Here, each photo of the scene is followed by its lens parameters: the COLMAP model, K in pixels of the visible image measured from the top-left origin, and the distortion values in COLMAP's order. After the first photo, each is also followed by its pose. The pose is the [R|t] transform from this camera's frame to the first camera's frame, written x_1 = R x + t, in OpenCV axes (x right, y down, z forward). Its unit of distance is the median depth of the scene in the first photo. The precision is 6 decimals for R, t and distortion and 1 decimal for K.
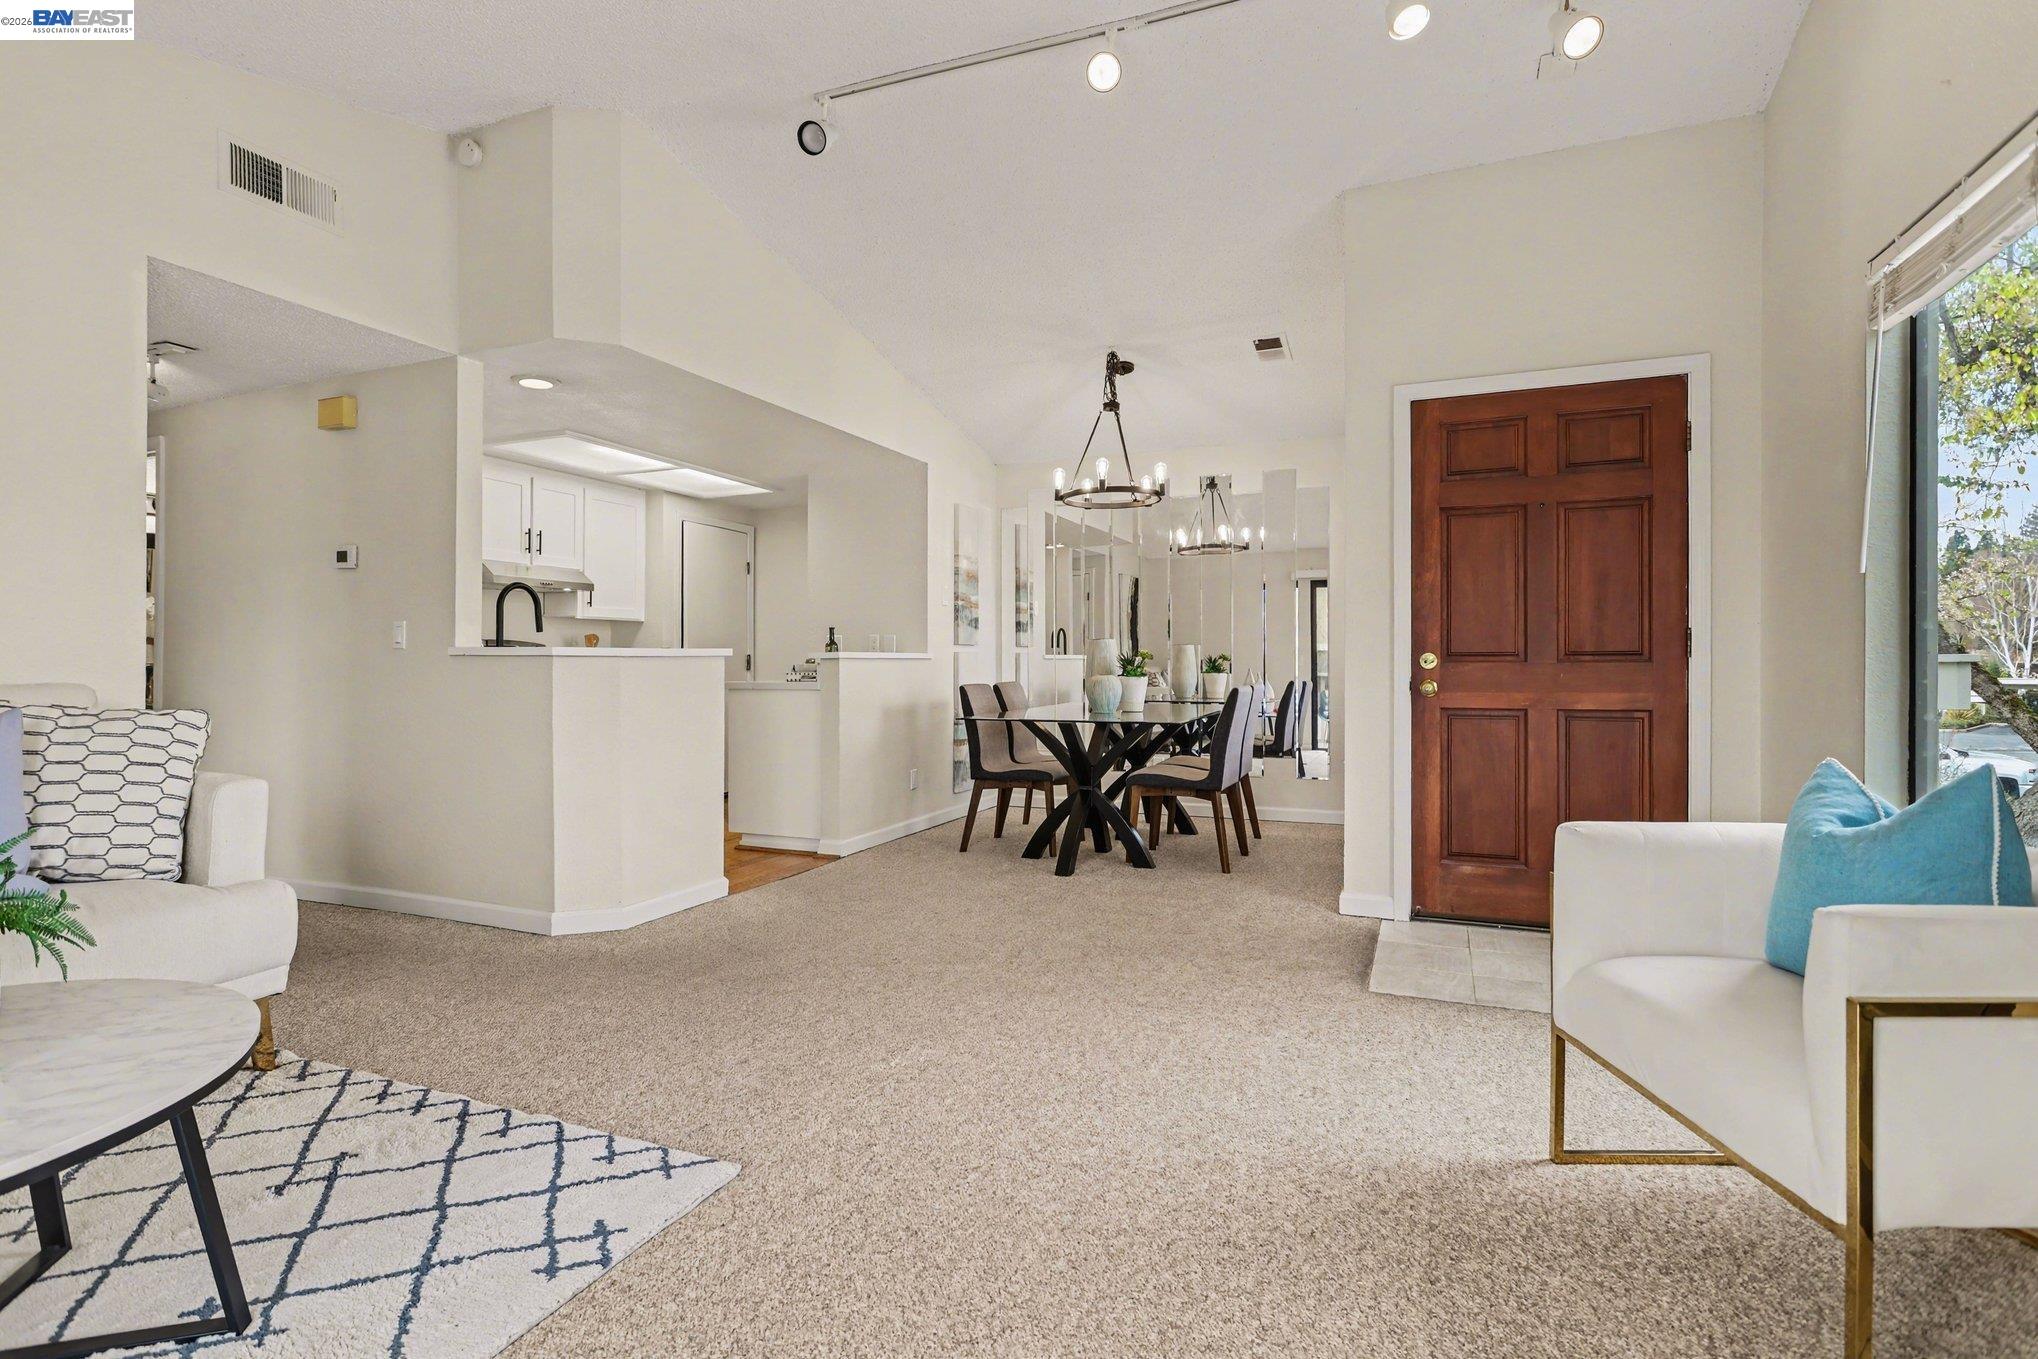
lens RADIAL K [[957.6, 0, 1009.9], [0, 957.6, 665.6], [0, 0, 1]] dist [-0.003101, 0.000484]
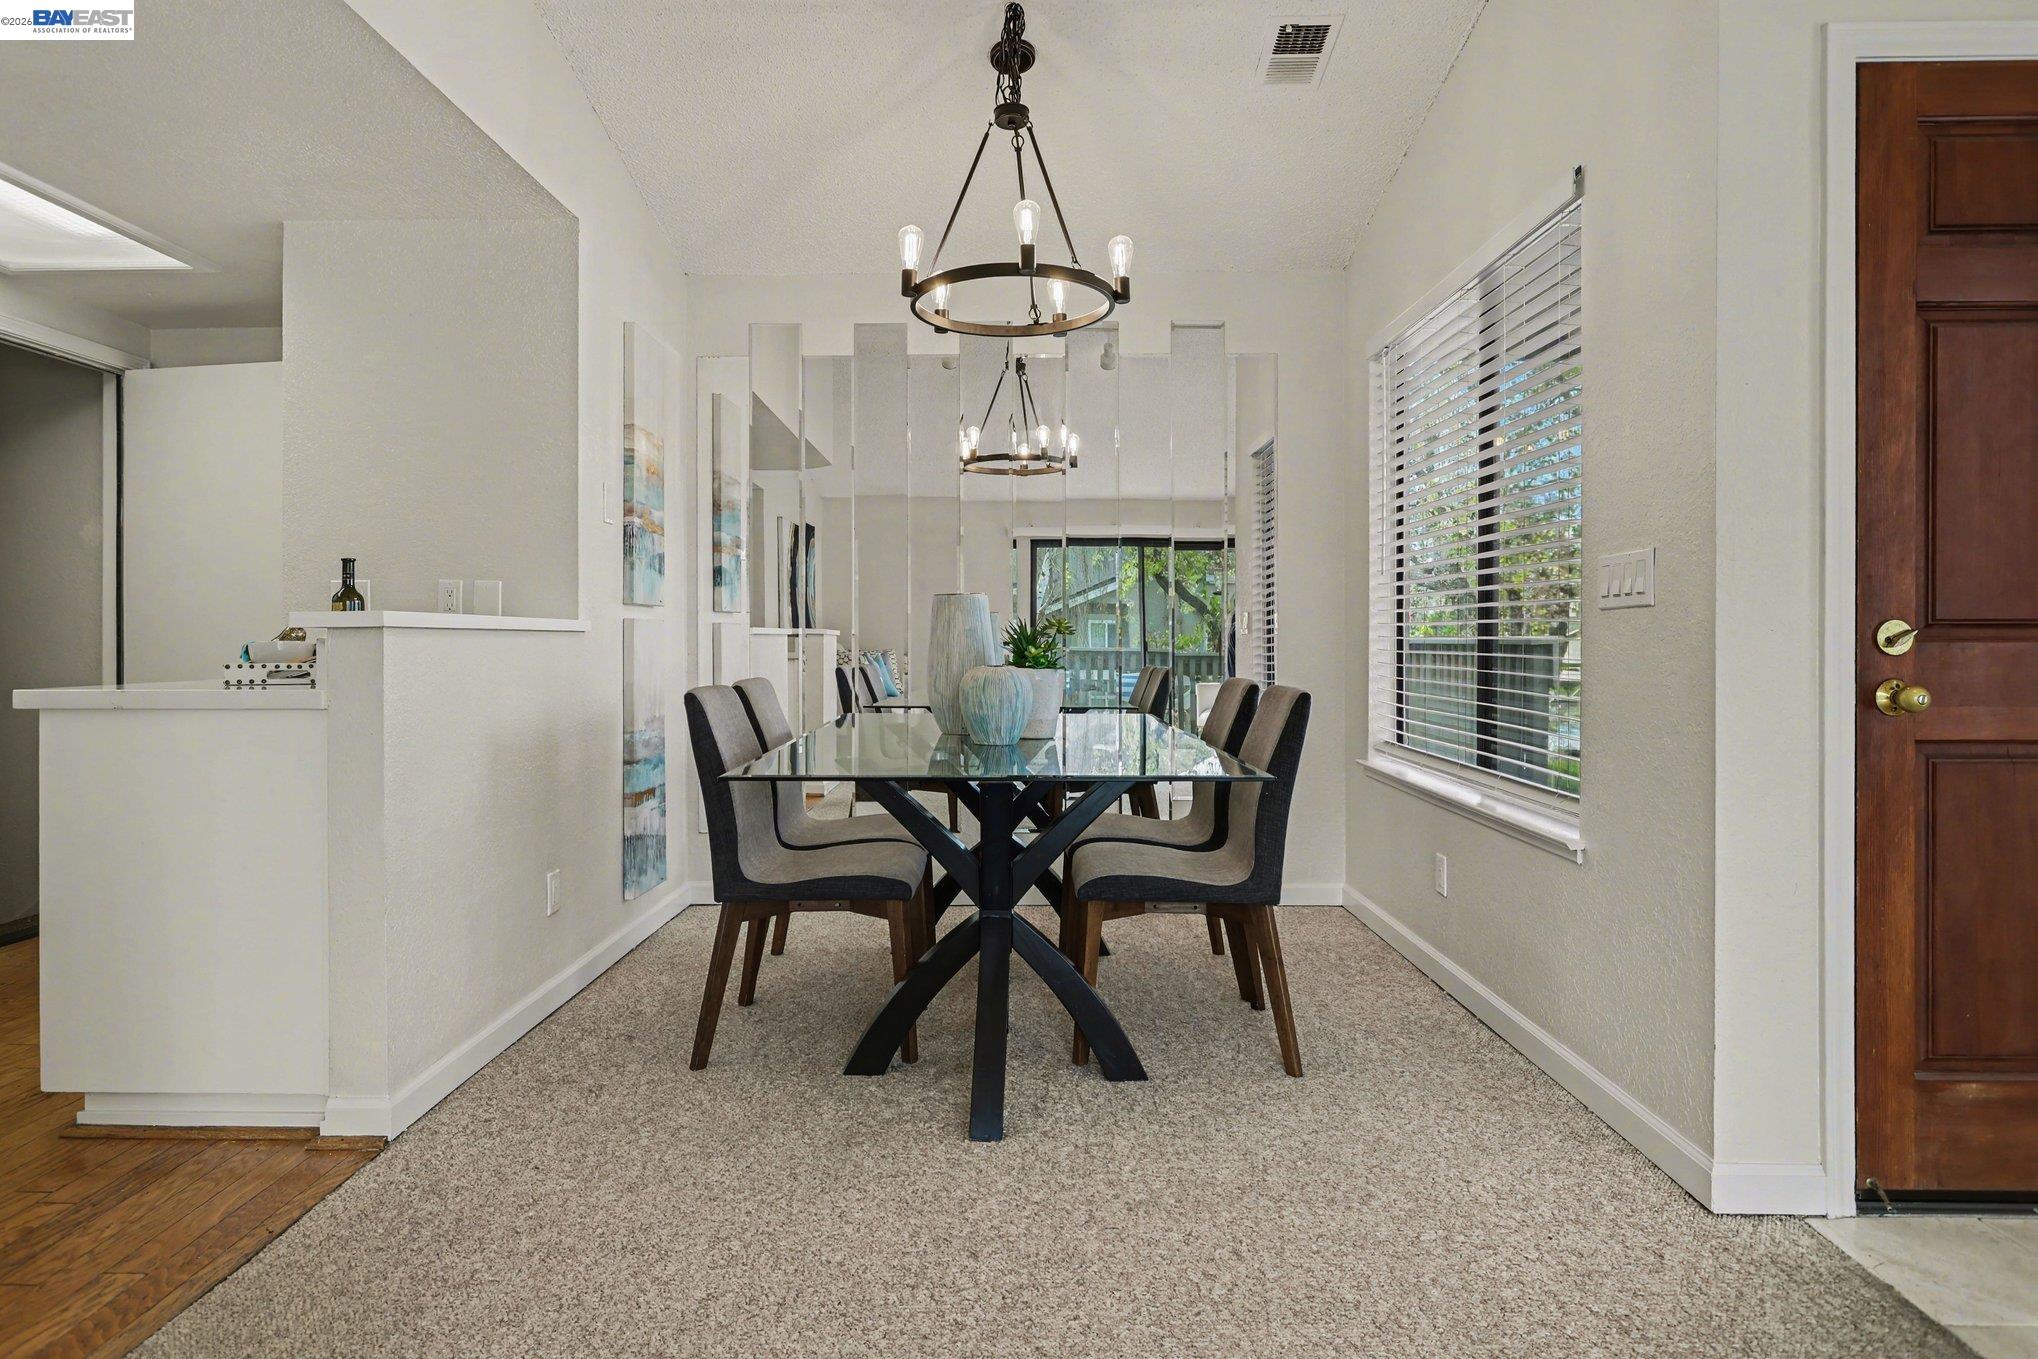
lens RADIAL K [[1126.9, 0, 1011.7], [0, 1126.9, 648.8], [0, 0, 1]] dist [-0.005095, -0.000776]
pose [[0.930764, 0.000808, 0.365621, -0.103458], [-0.001795, 0.999996, 0.002360, 0.000057], [-0.365617, -0.002853, 0.930761, 0.462577]]
